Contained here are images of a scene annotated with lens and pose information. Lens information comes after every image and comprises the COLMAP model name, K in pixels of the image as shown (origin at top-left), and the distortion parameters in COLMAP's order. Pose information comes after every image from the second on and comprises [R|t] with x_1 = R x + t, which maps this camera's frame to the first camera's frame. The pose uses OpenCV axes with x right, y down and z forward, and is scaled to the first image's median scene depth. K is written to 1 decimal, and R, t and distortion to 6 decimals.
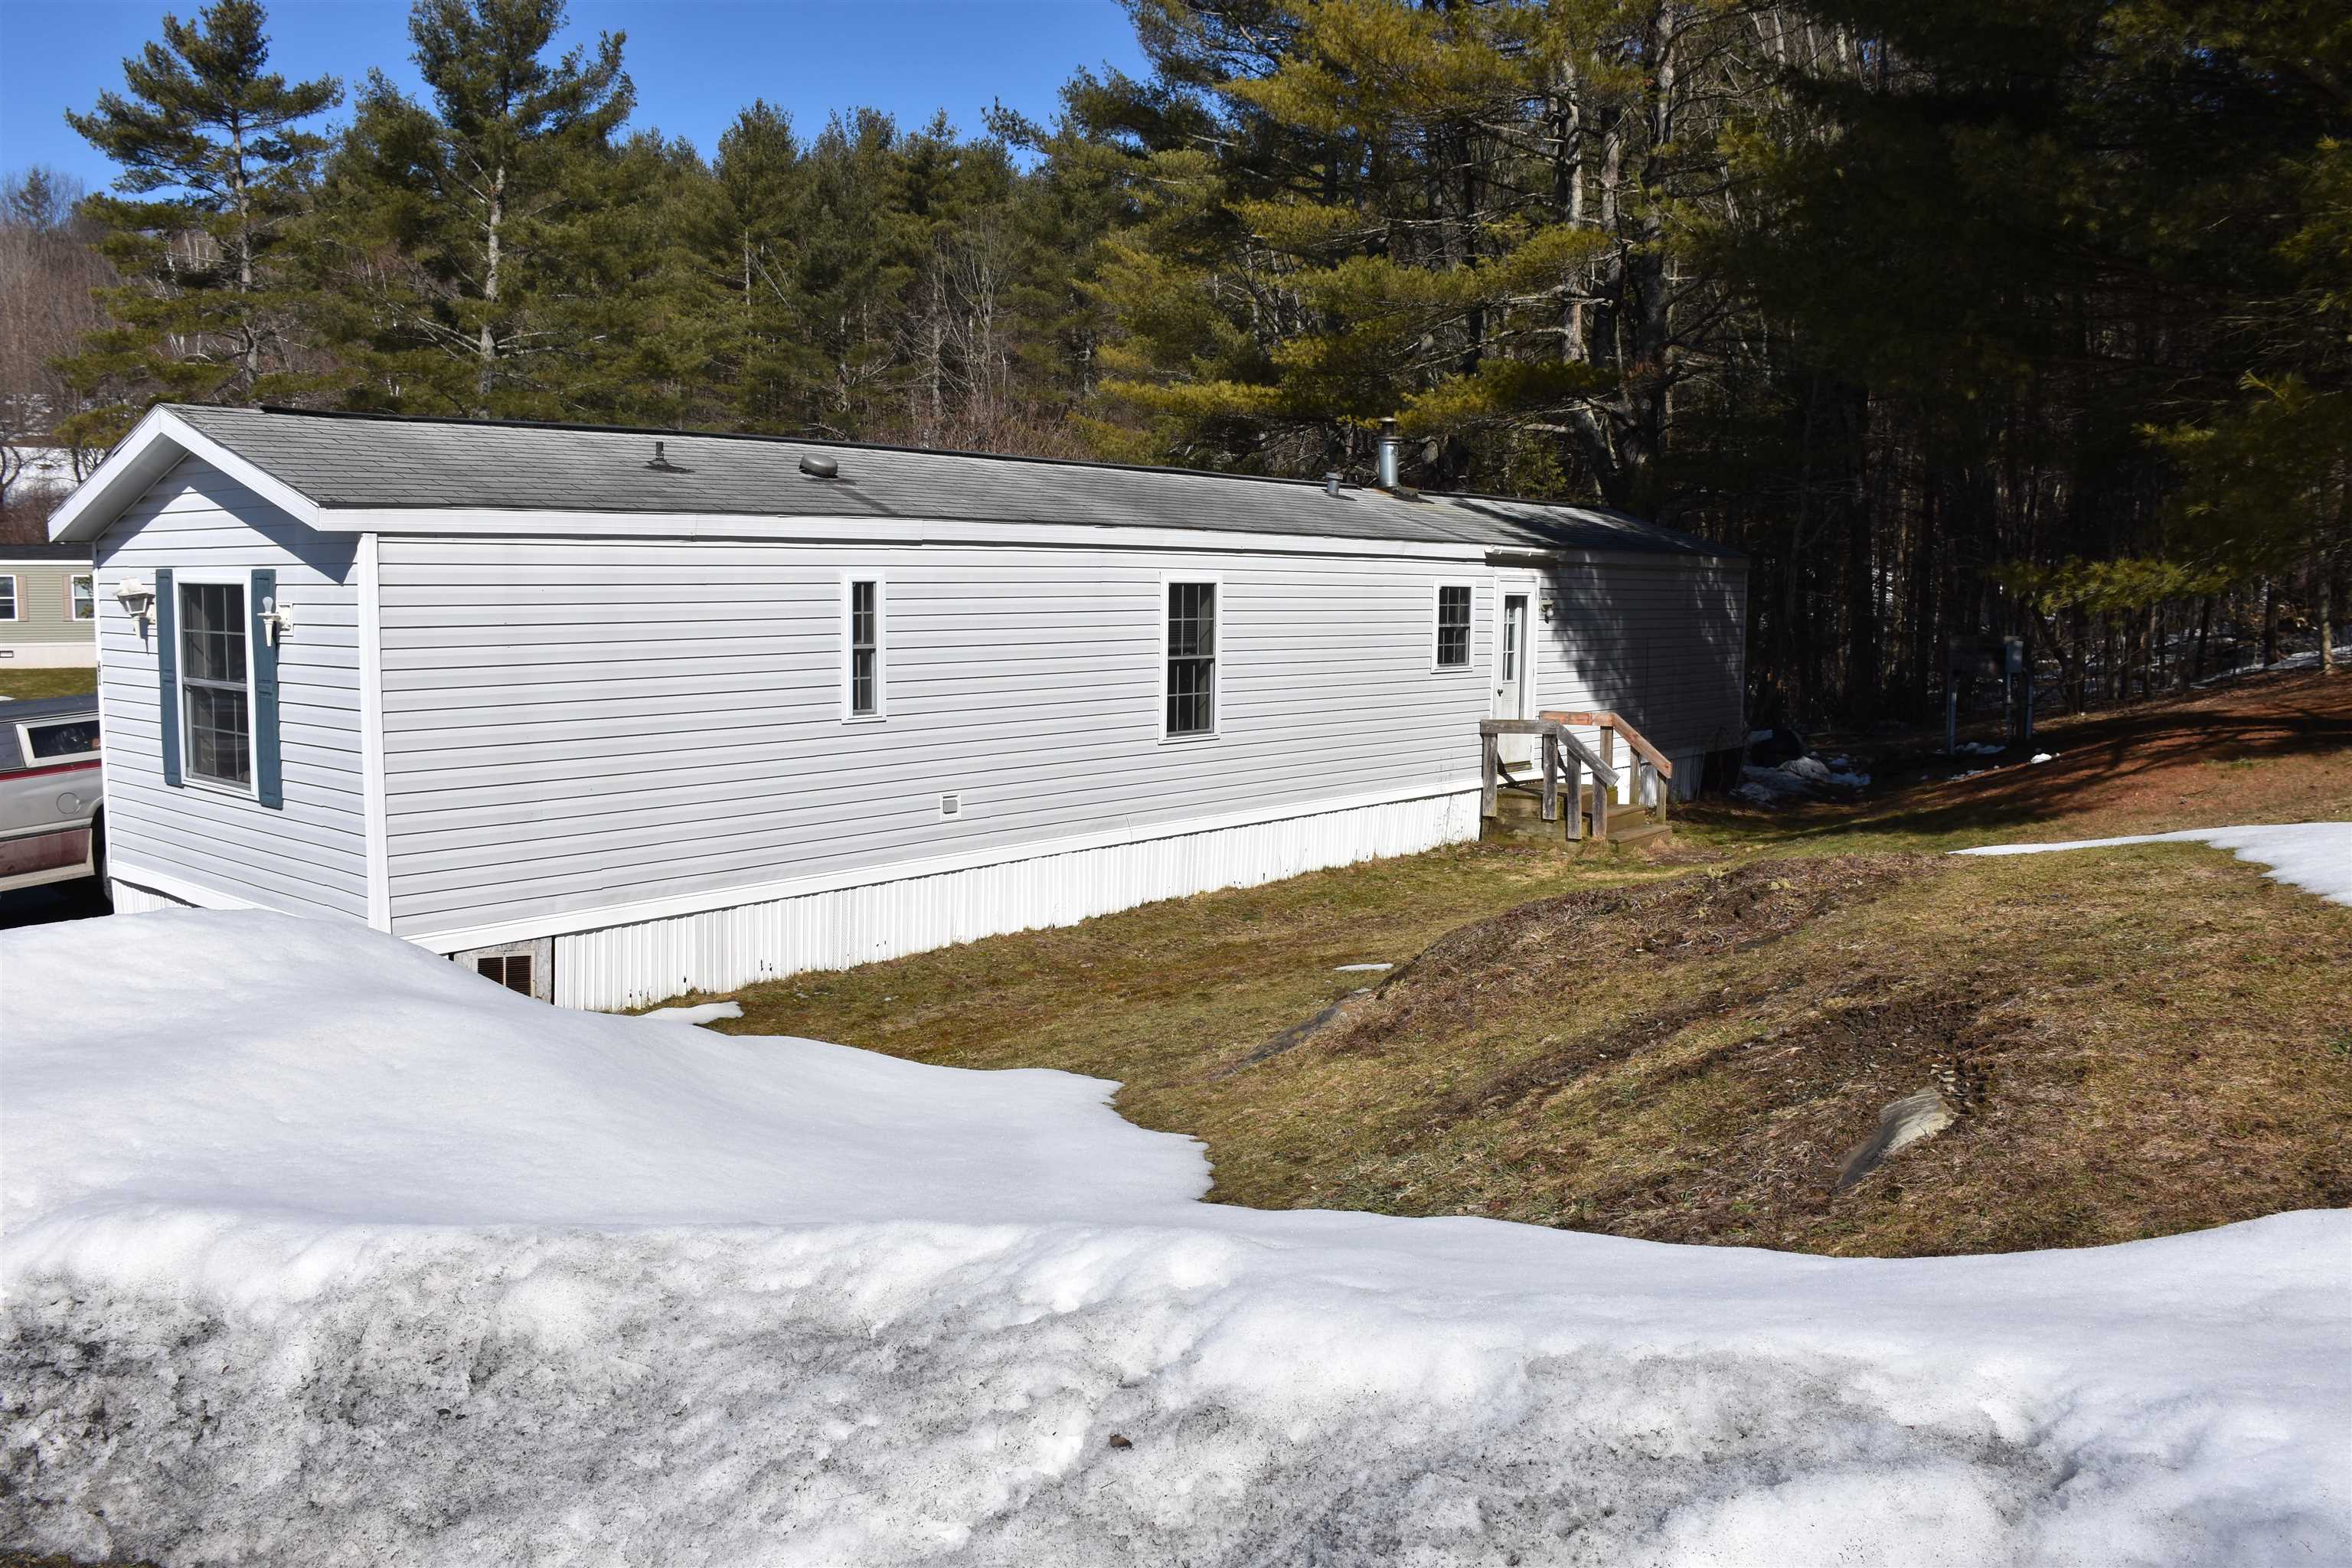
lens RADIAL K [[1817.5, 0, 1176.0], [0, 1817.5, 784.0], [0, 0, 1]] dist [-0.000539, -0.000268]
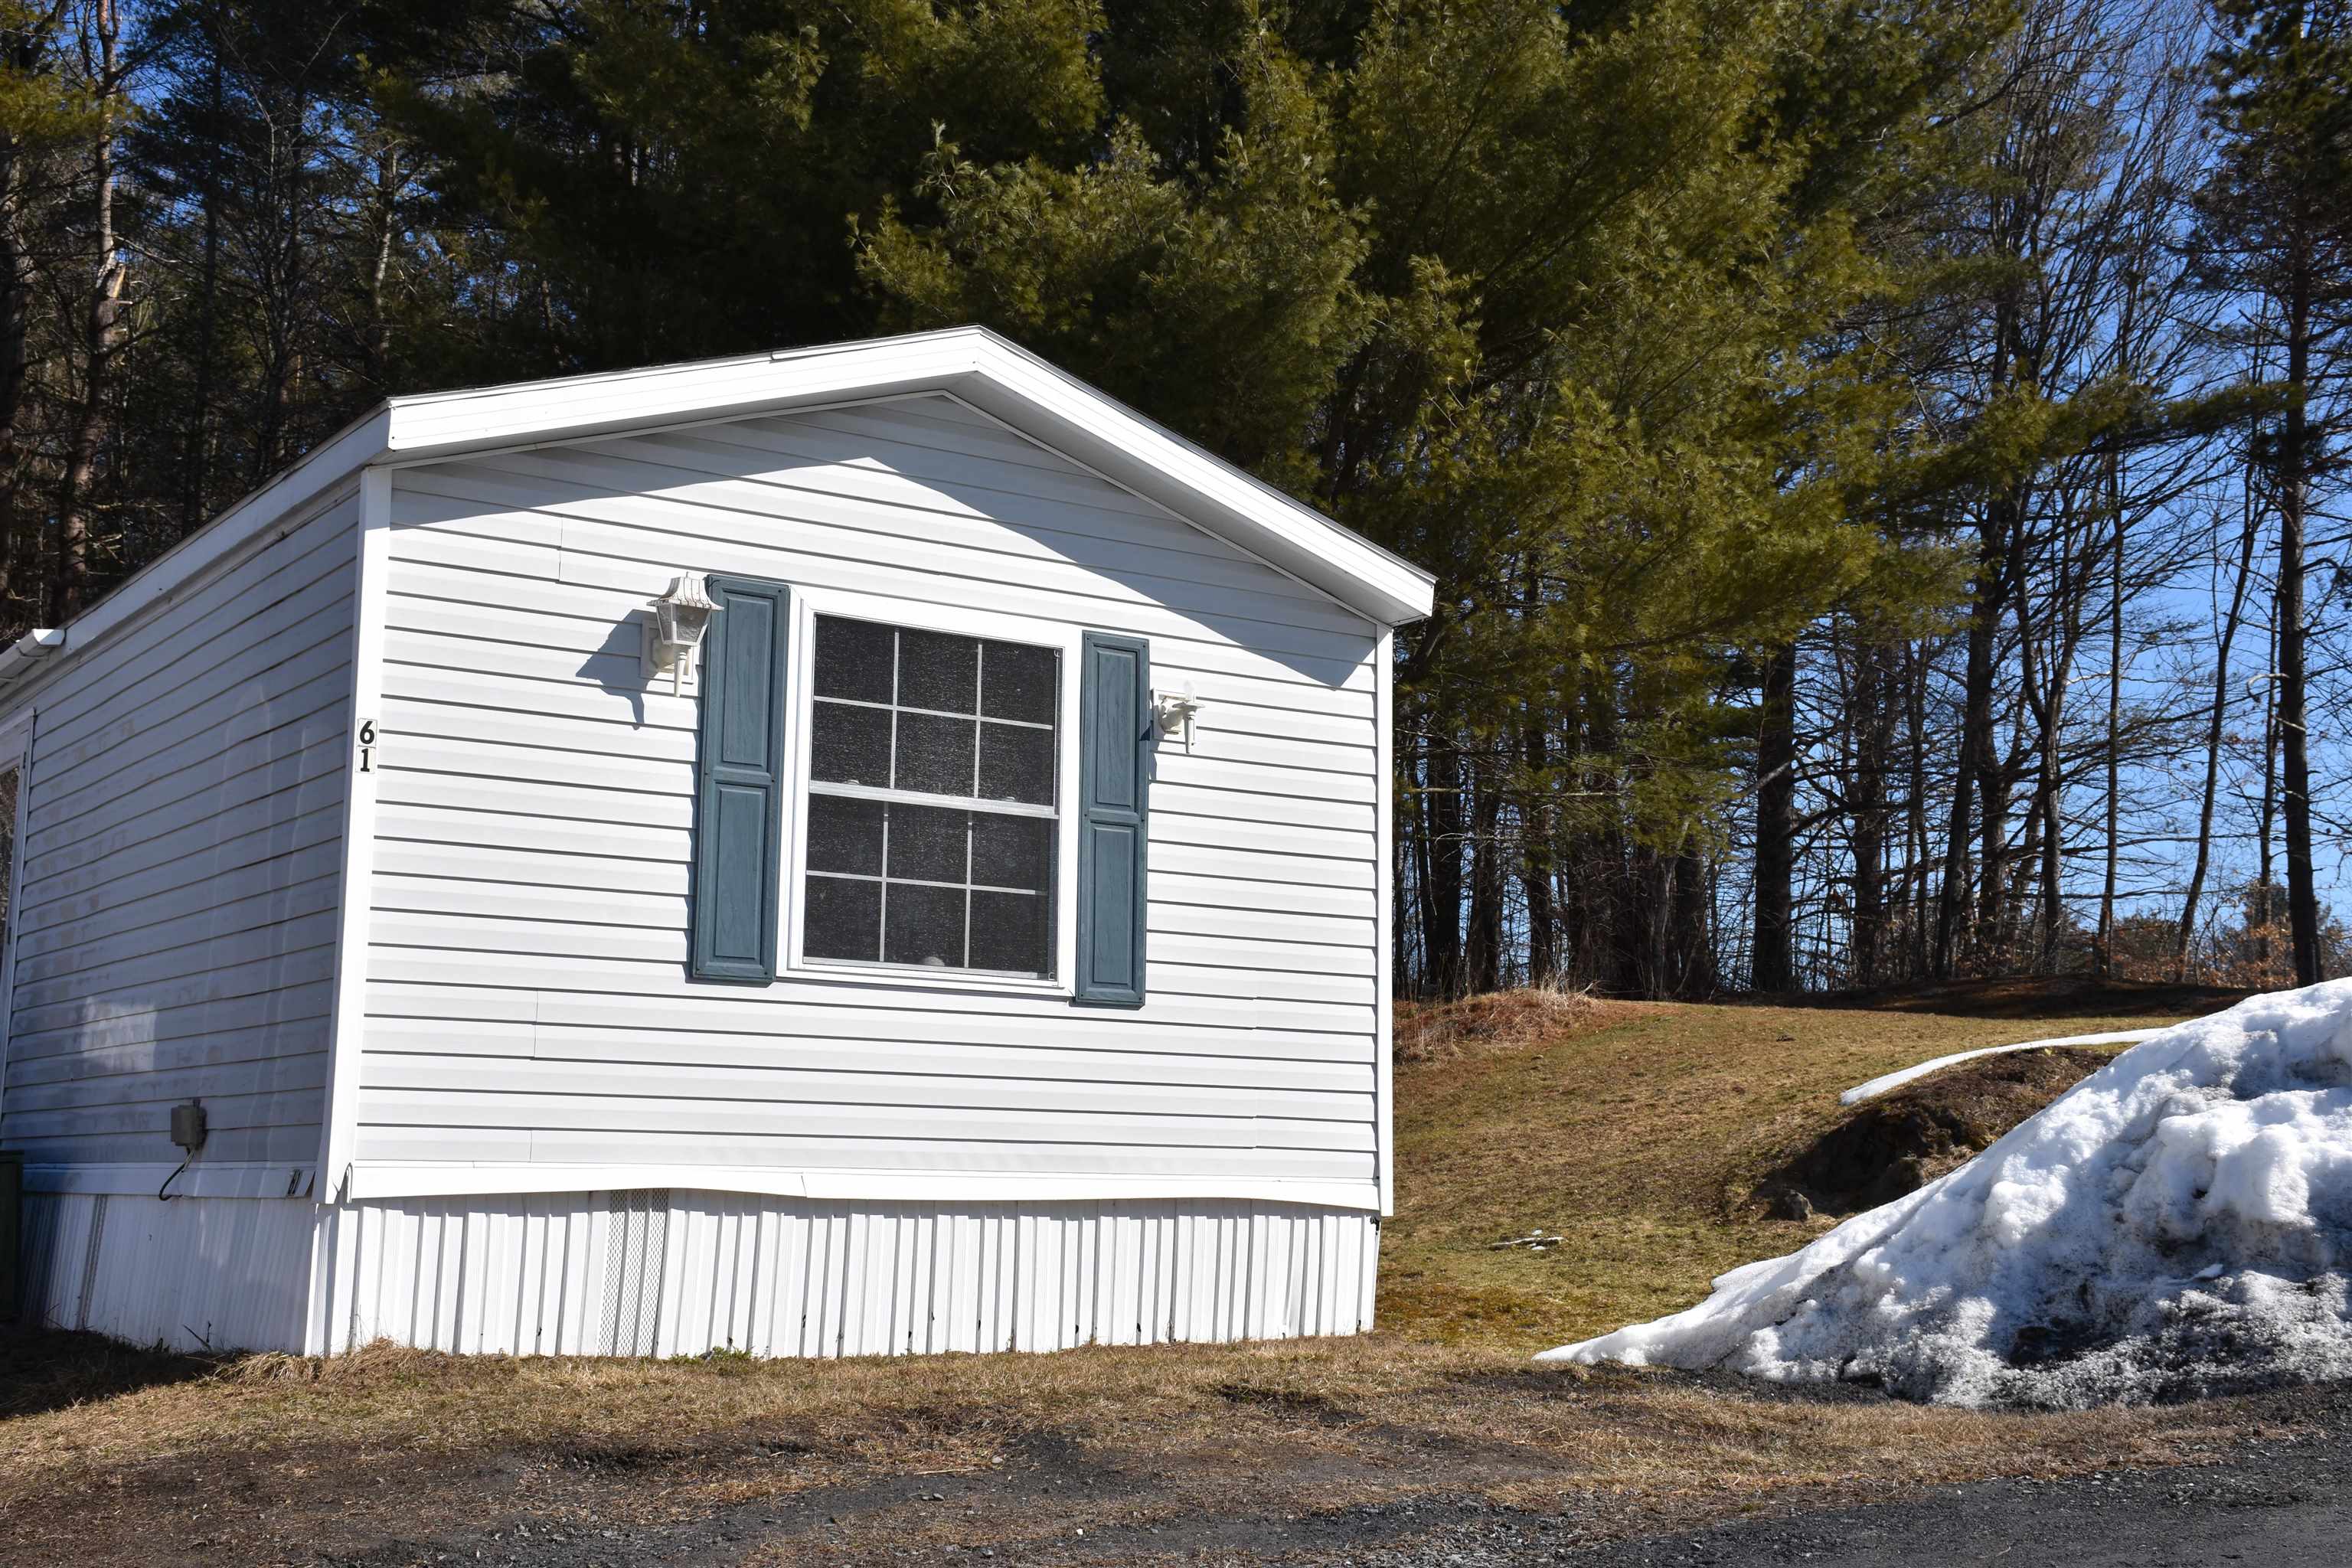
lens RADIAL K [[2765.6, 0, 1176.0], [0, 2765.6, 784.0], [0, 0, 1]] dist [0.001143, 0.000147]
pose [[0.234721, 0.136871, 0.962379, -1.397912], [0.092384, 0.982415, -0.162253, 0.092385], [-0.967663, 0.126992, 0.217948, 0.753414]]
